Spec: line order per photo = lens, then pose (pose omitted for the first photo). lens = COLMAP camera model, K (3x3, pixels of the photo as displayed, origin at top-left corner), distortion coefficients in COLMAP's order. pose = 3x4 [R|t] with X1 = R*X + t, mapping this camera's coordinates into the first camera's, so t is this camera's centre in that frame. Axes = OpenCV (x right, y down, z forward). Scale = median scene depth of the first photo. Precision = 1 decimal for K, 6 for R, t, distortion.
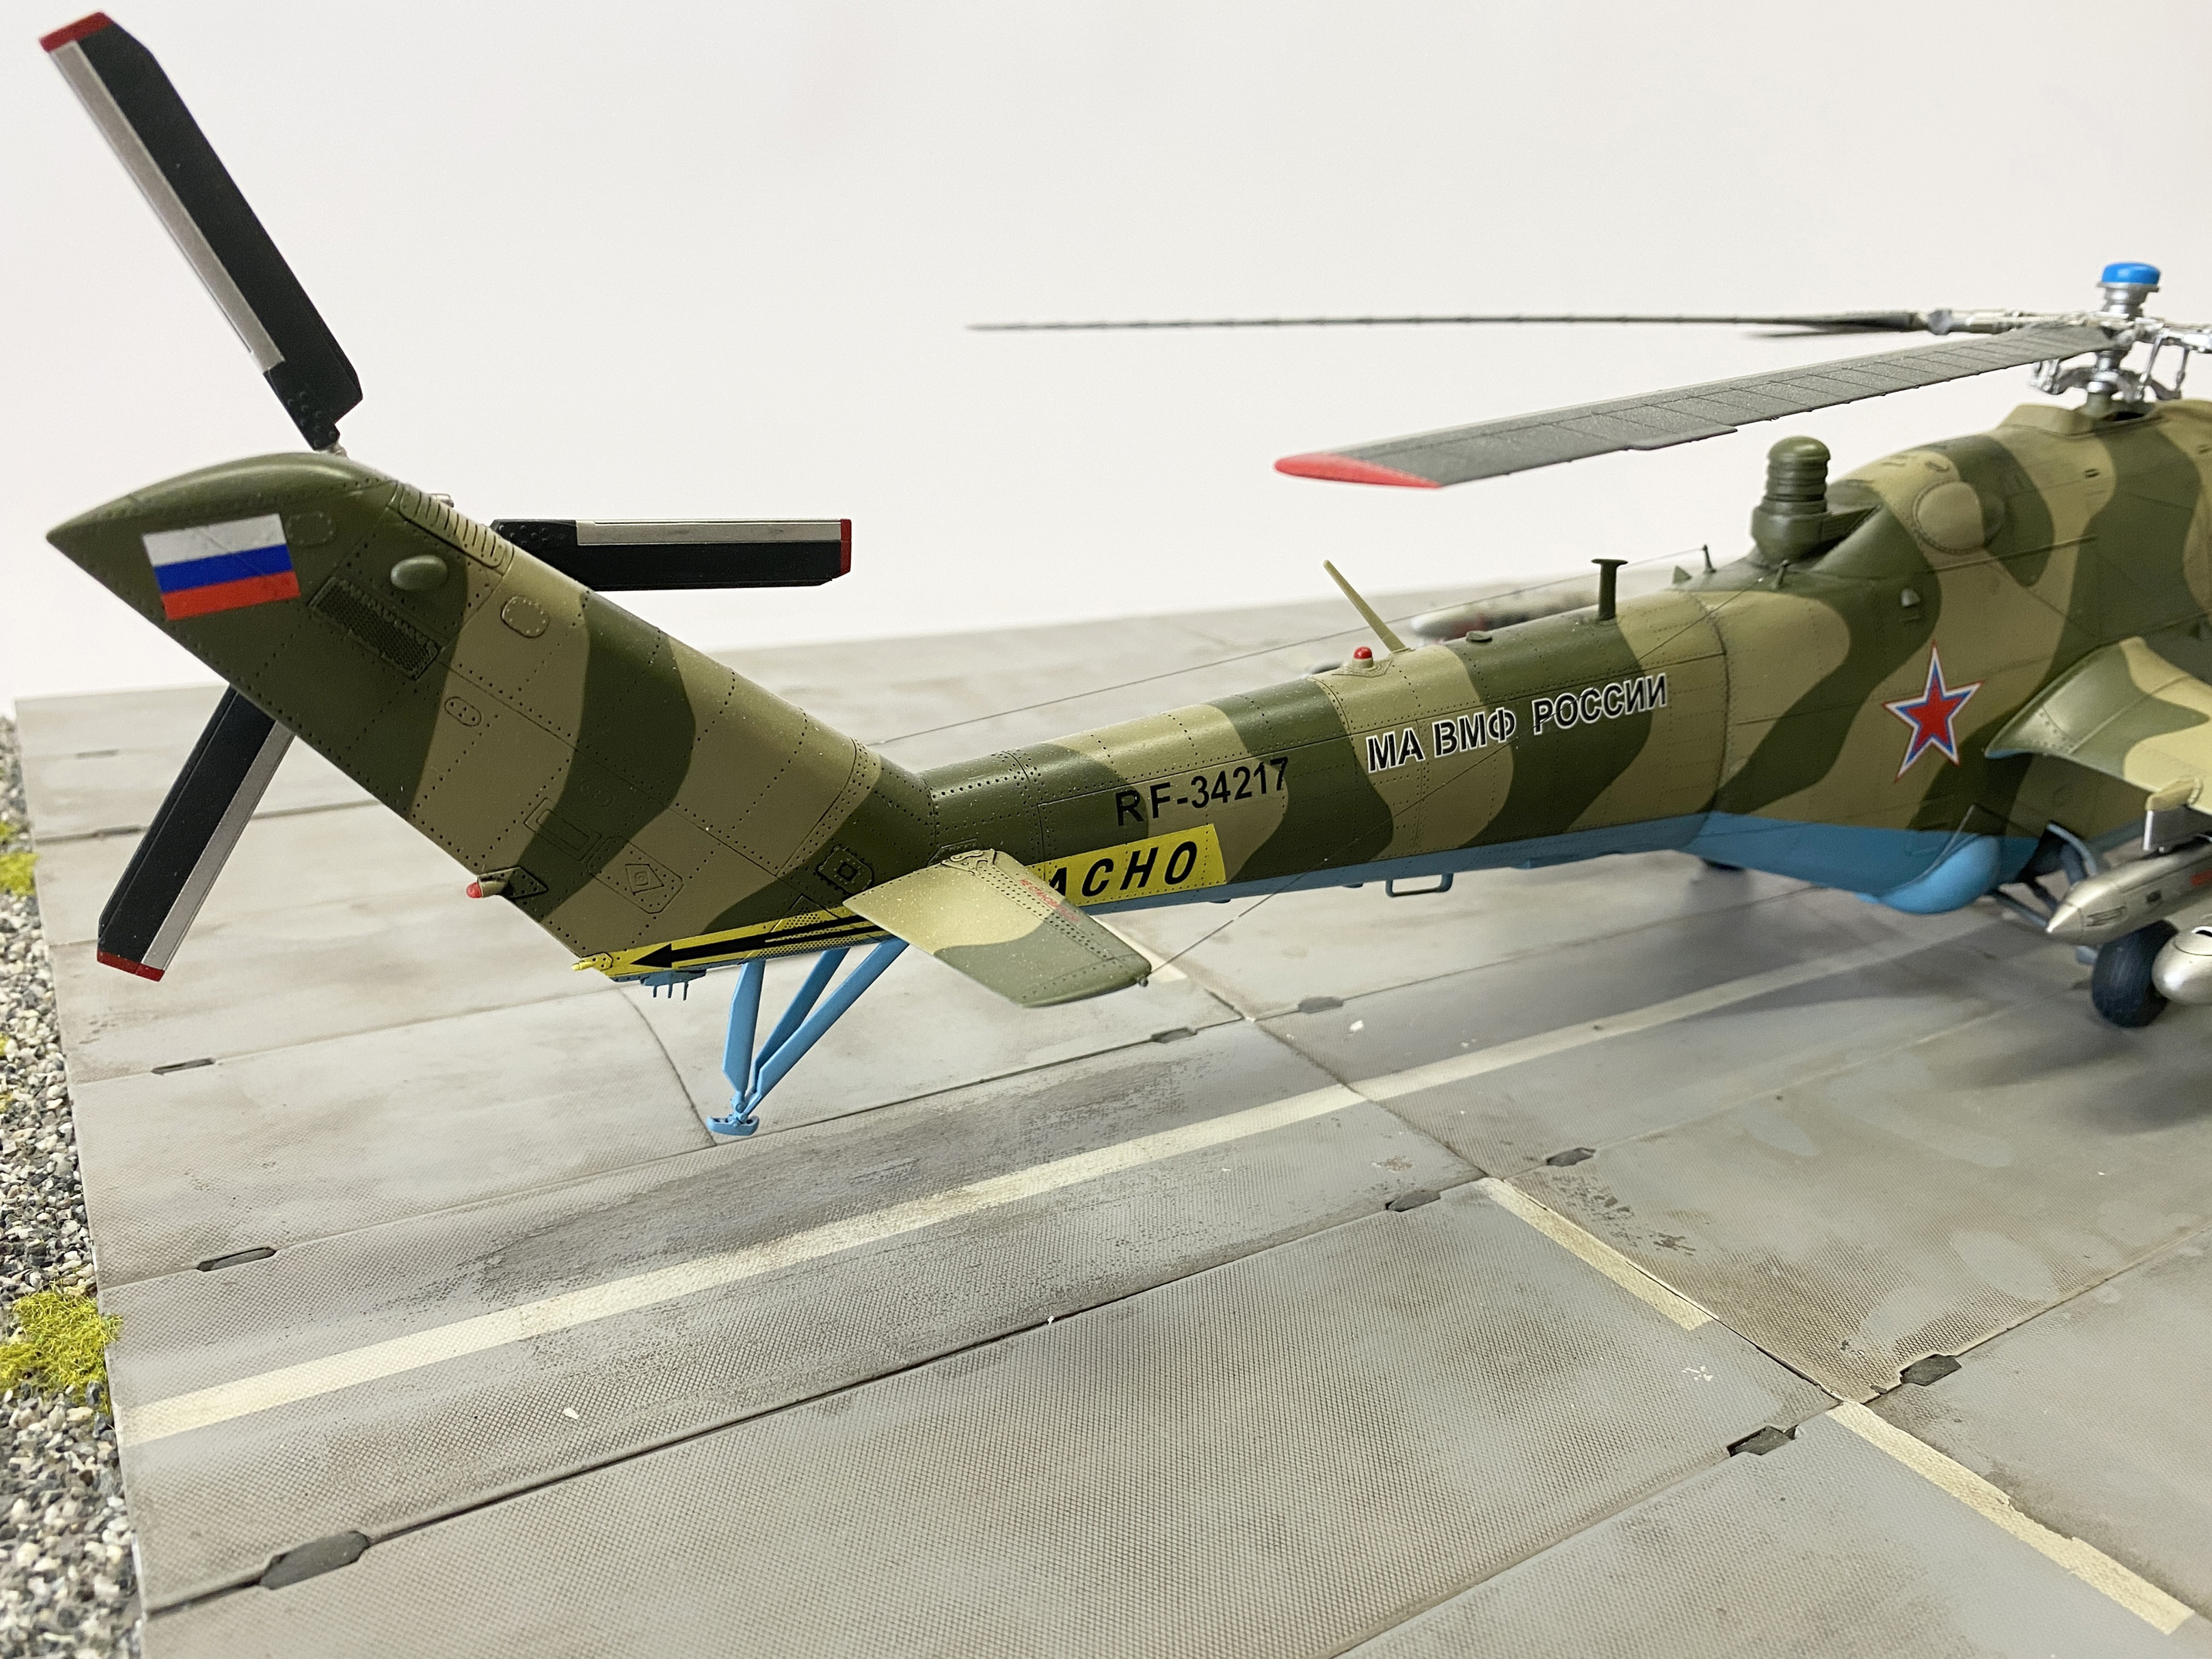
lens RADIAL K [[1712.3, 0, 1080.3], [0, 1712.3, 795.0], [0, 0, 1]] dist [0.016087, -0.036033]
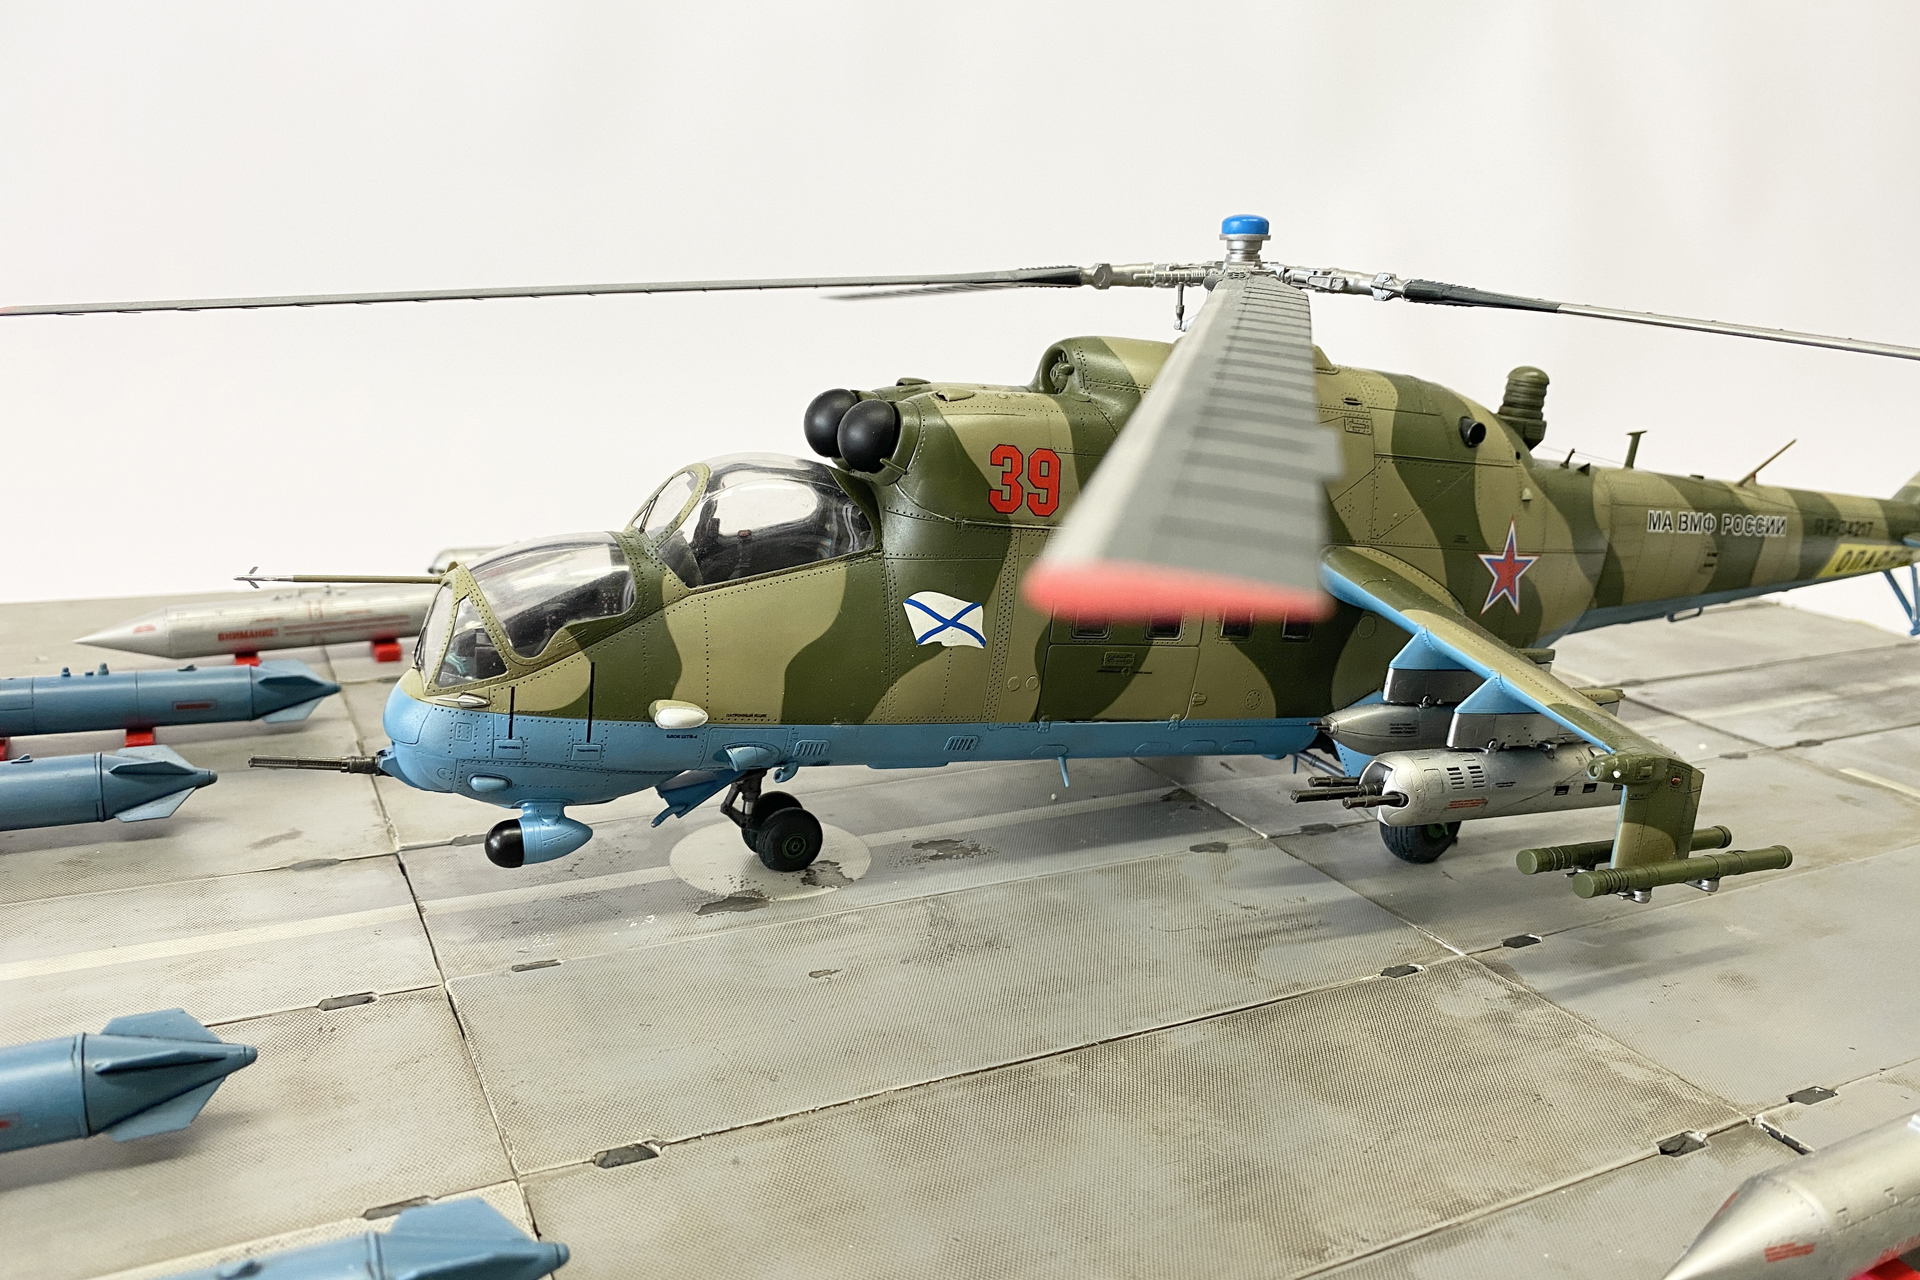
lens RADIAL K [[1479.5, 0, 940.6], [0, 1479.5, 632.6], [0, 0, 1]] dist [-0.003988, -0.006613]
pose [[-0.991364, -0.116167, 0.060850, 1.026188], [-0.063756, 0.832427, 0.550455, -0.856233], [-0.114598, 0.541821, -0.832645, 2.804812]]
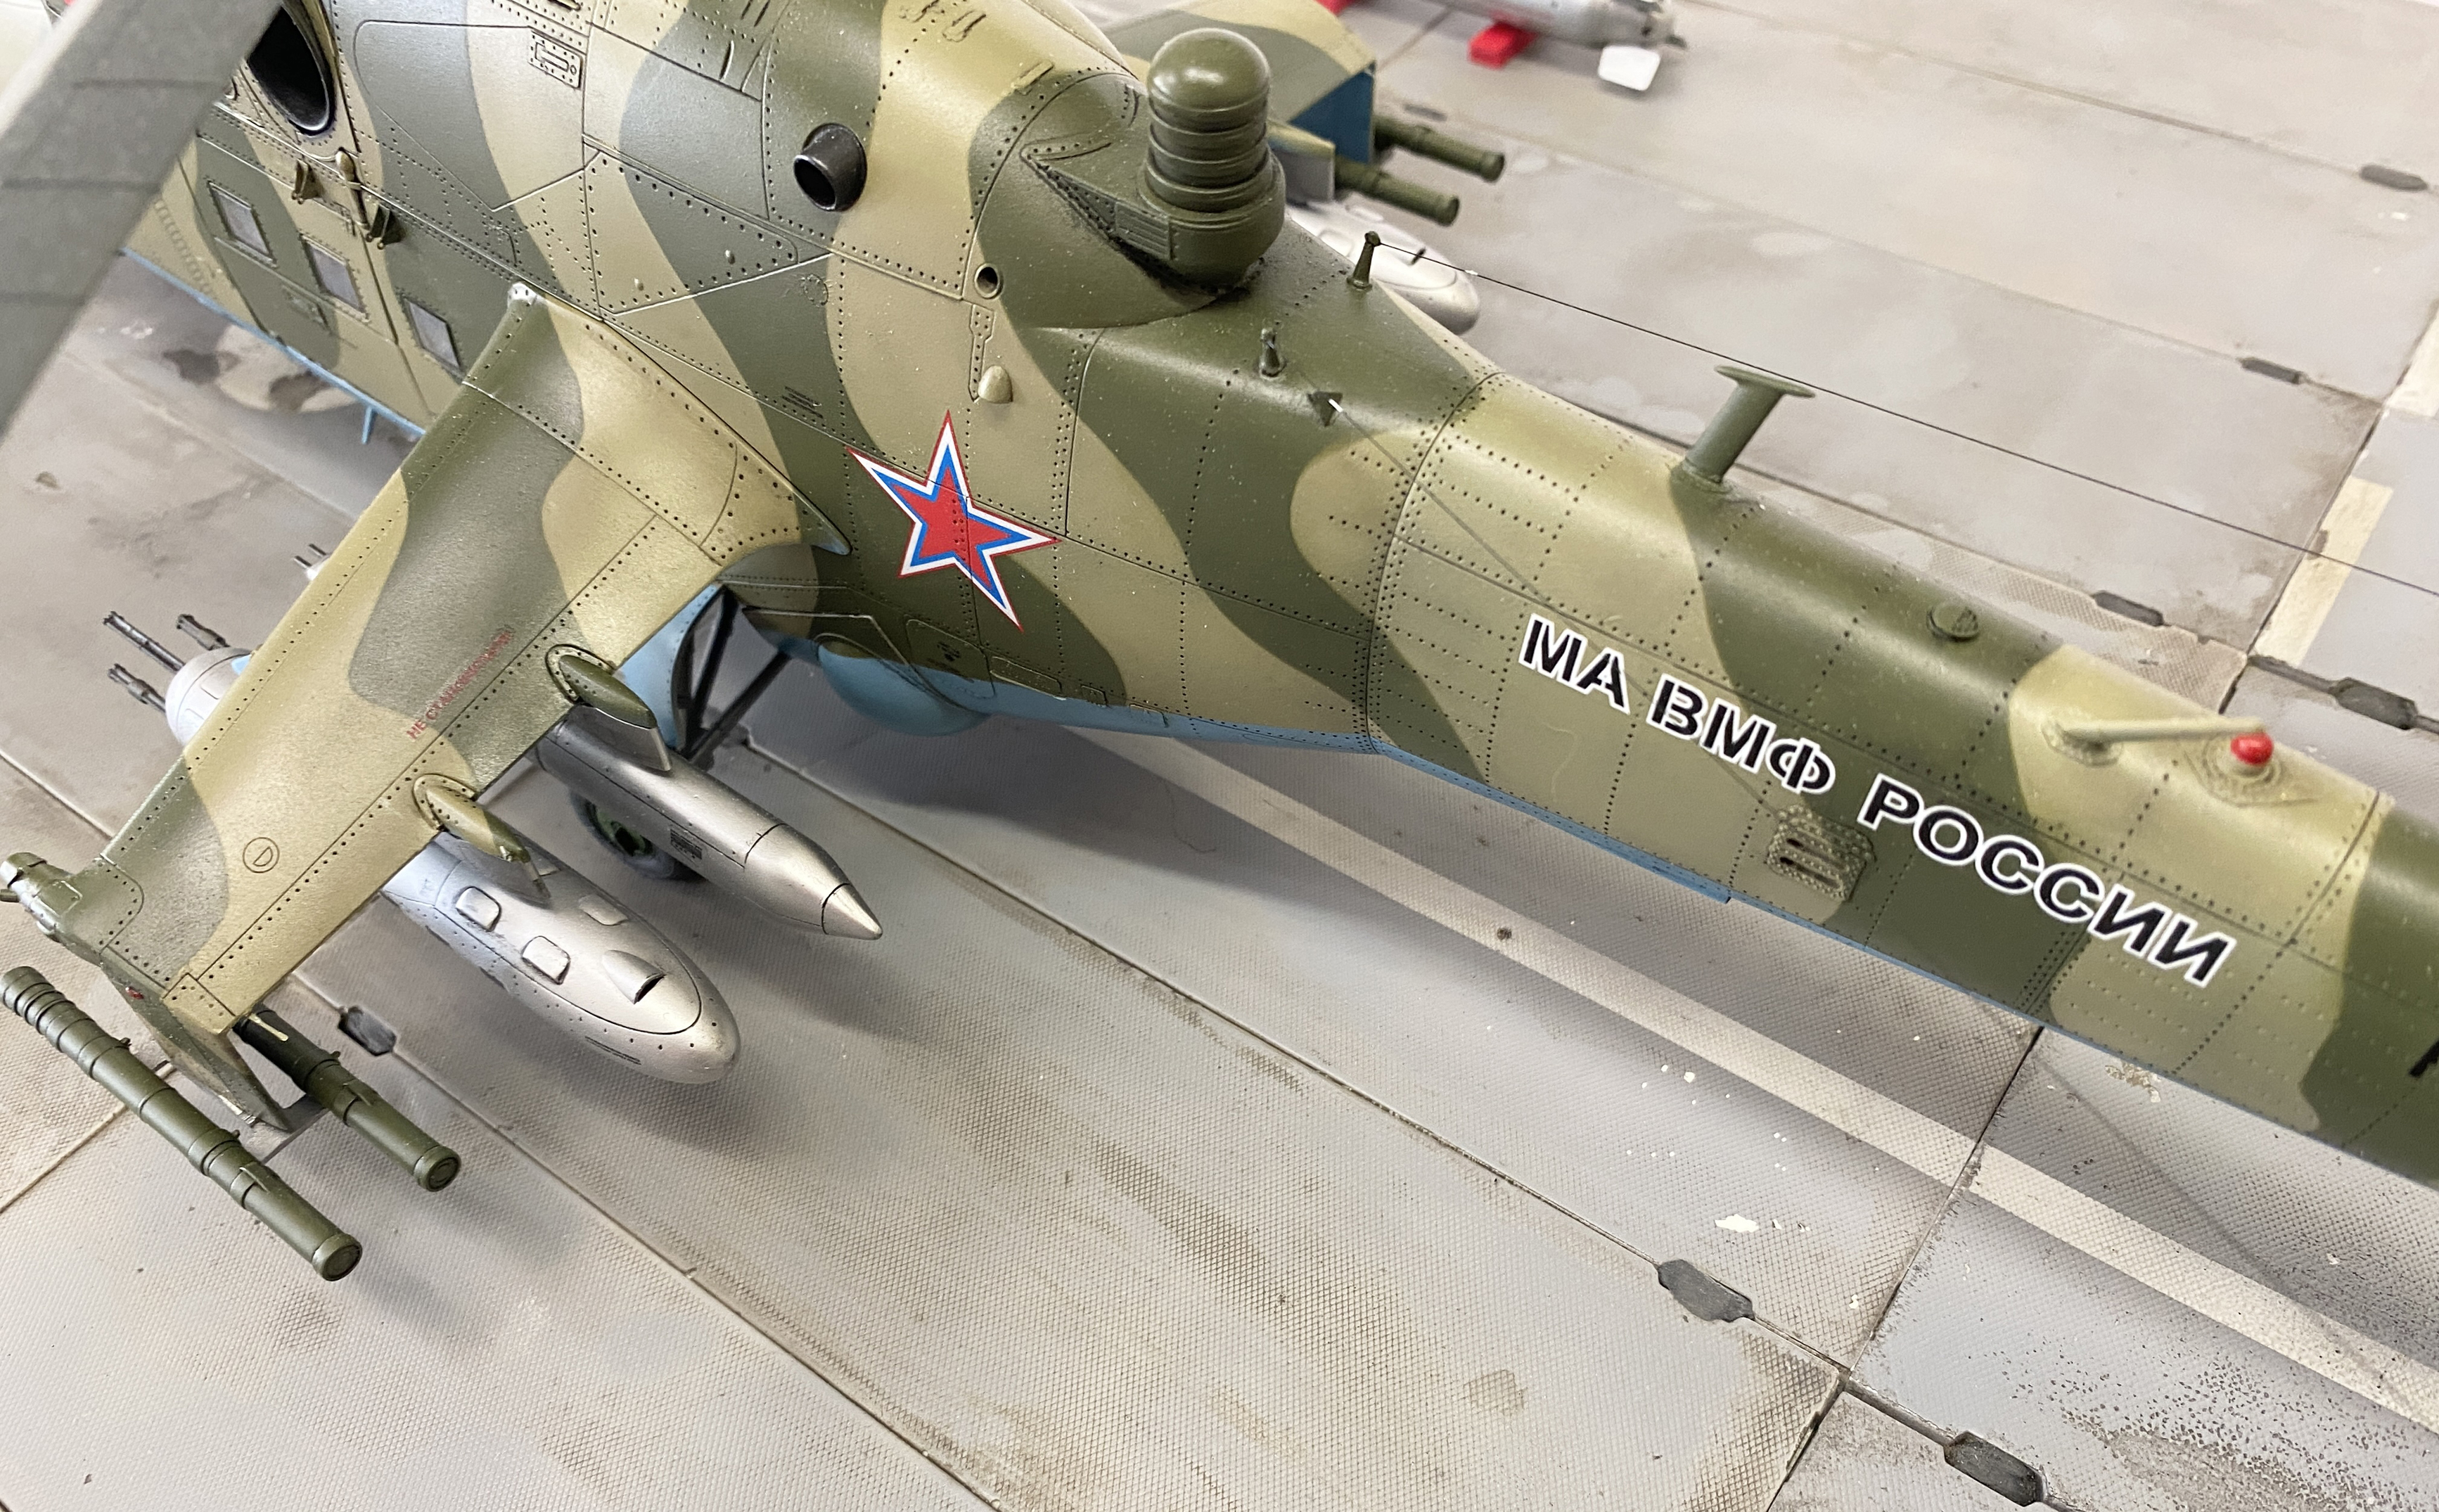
lens RADIAL K [[1913.6, 0, 1214.3], [0, 1913.6, 910.7], [0, 0, 1]] dist [-0.002193, -0.061820]
pose [[-0.369741, -0.748780, 0.550109, -0.072835], [0.340403, 0.441734, 0.830058, -0.687861], [-0.864533, 0.494166, 0.091560, 1.351975]]
